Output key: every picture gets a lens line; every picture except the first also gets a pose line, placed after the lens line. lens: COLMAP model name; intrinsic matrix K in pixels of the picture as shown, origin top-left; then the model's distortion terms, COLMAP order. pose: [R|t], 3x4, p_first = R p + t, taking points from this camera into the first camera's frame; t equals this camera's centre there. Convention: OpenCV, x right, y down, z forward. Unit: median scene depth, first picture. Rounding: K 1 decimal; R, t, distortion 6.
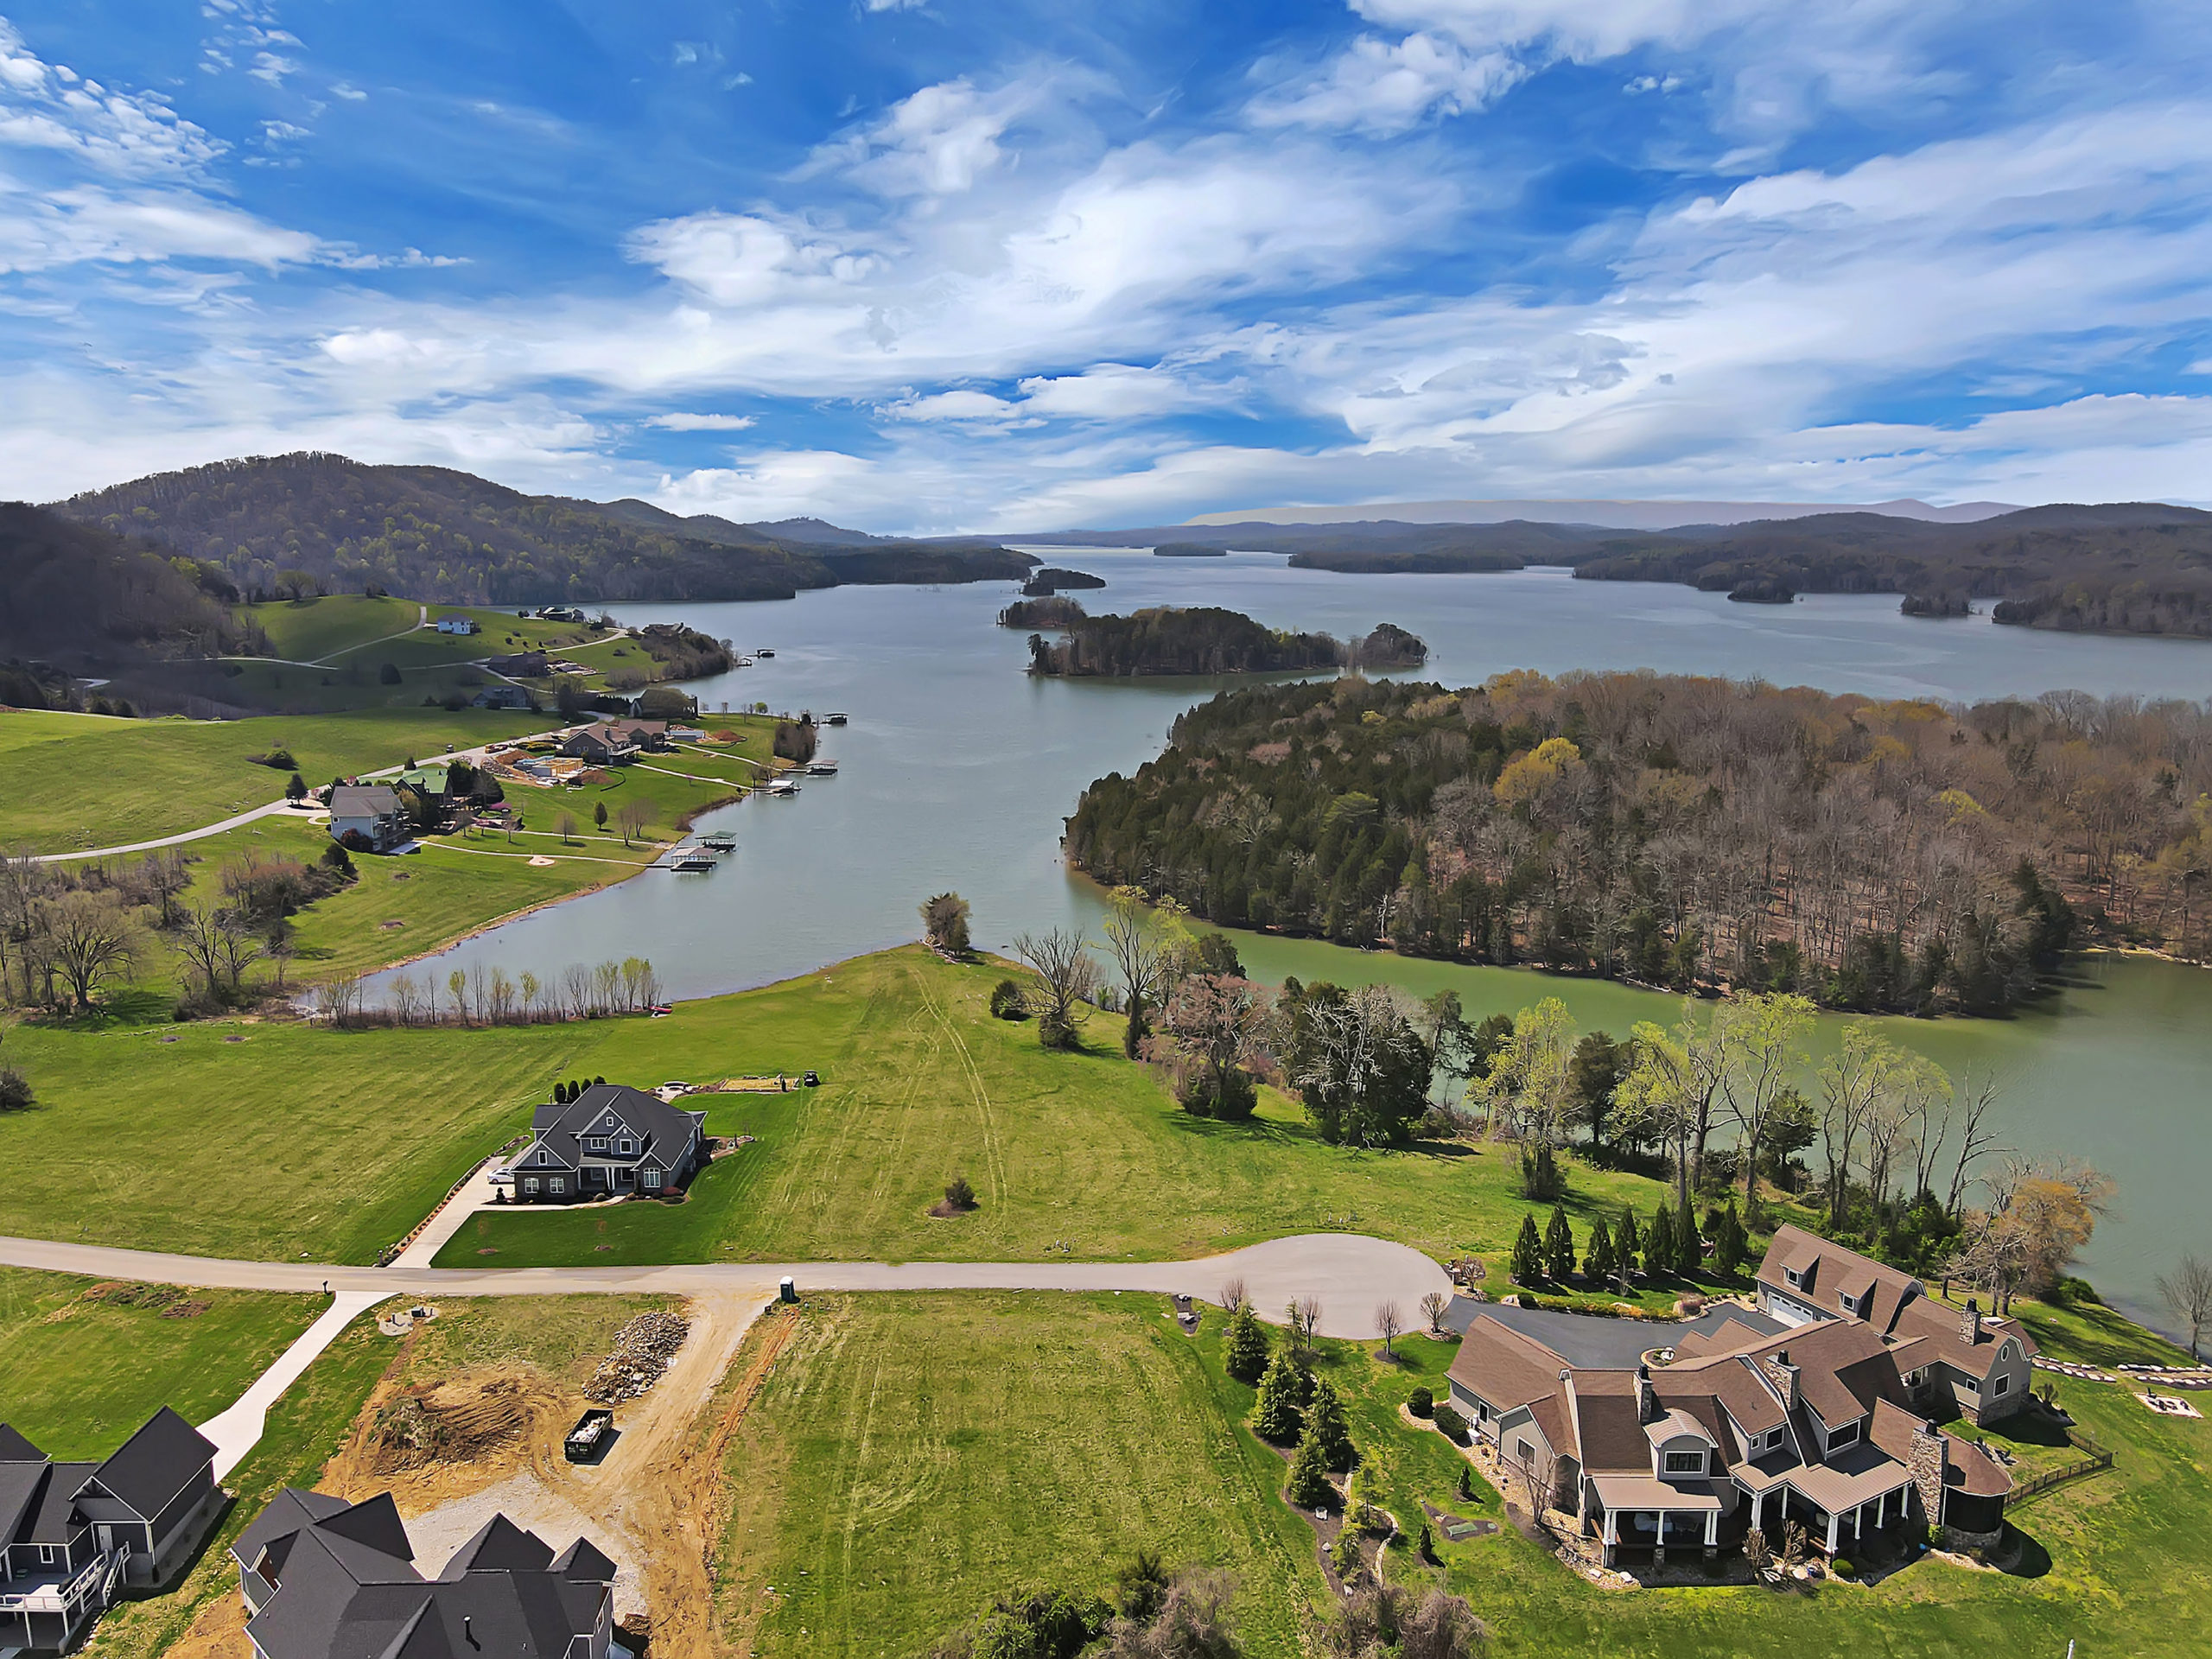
lens RADIAL K [[1626.6, 0, 1104.2], [0, 1626.6, 830.4], [0, 0, 1]] dist [-0.008233, 0.042495]
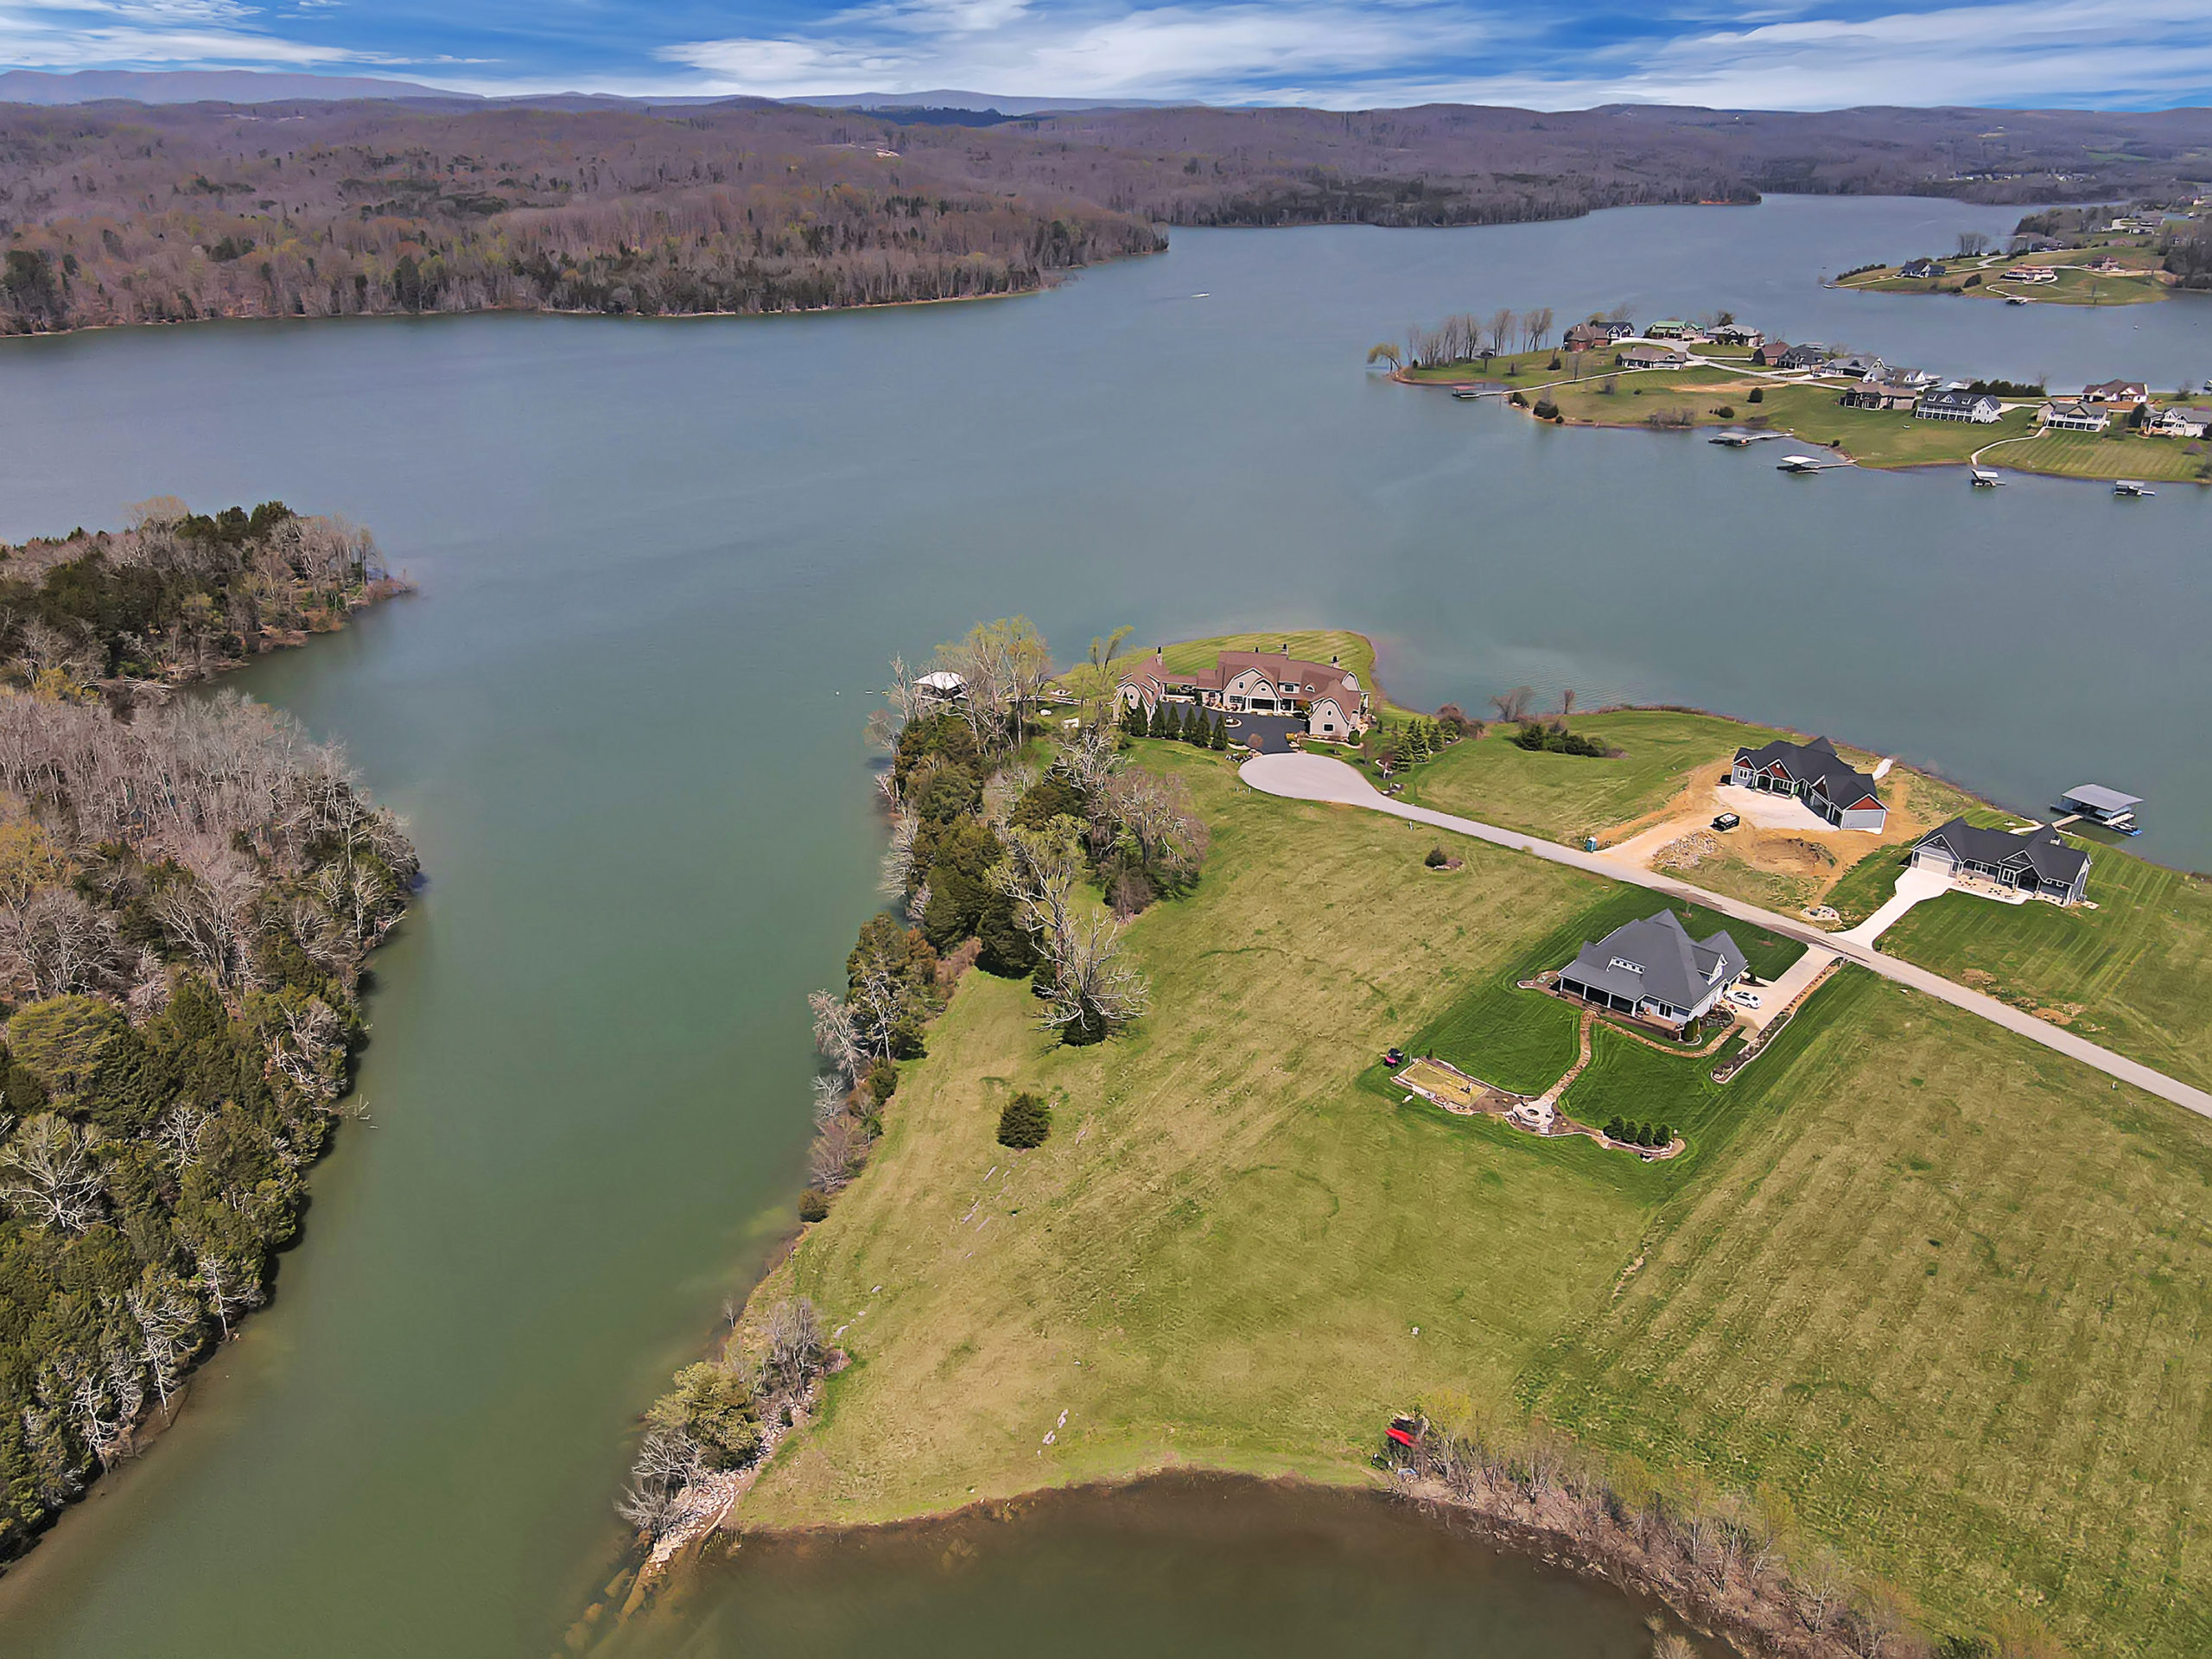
lens RADIAL K [[1625.2, 0, 1104.1], [0, 1625.2, 827.9], [0, 0, 1]] dist [0.005099, 0.015603]
pose [[-0.731782, -0.273759, 0.624140, -0.721669], [0.122021, 0.848357, 0.515170, -0.540510], [-0.670526, 0.453151, -0.587409, 1.928775]]
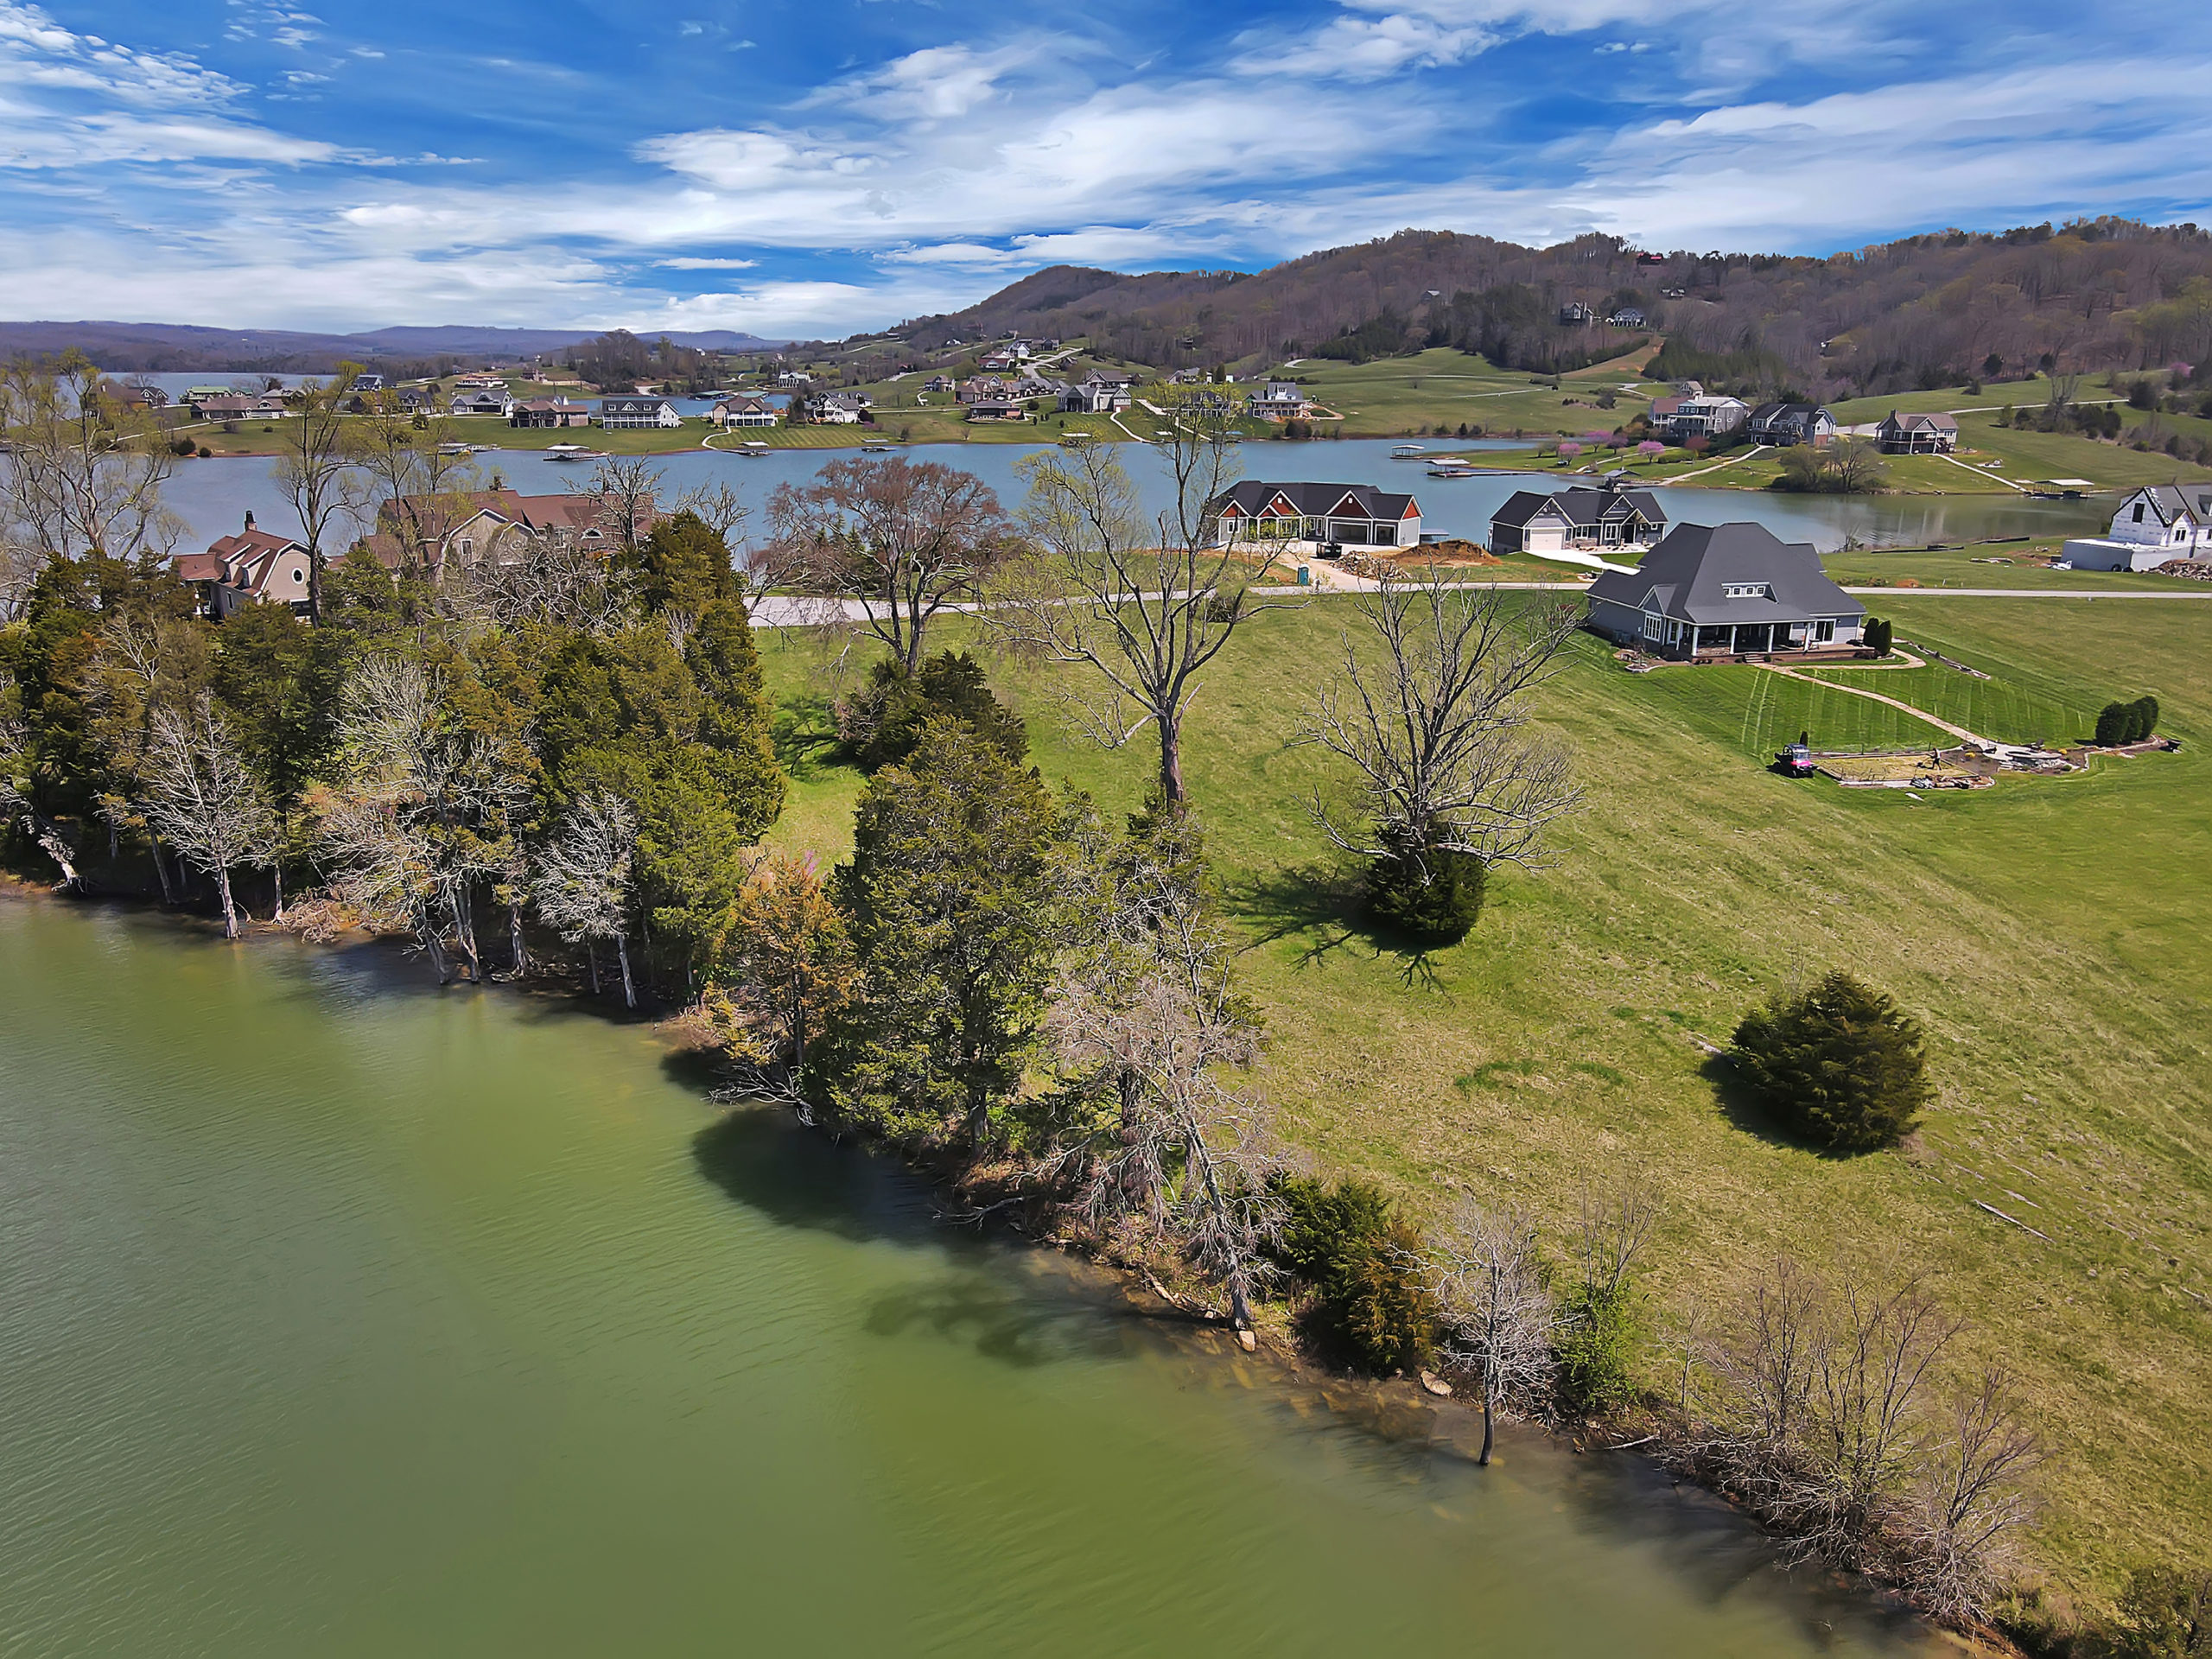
lens RADIAL K [[1626.6, 0, 1104.2], [0, 1626.6, 830.4], [0, 0, 1]] dist [-0.008233, 0.042495]
pose [[-0.979838, 0.053110, -0.192607, 0.128275], [-0.039433, 0.893654, 0.447021, -0.037622], [0.195865, 0.445603, -0.873541, 1.678604]]
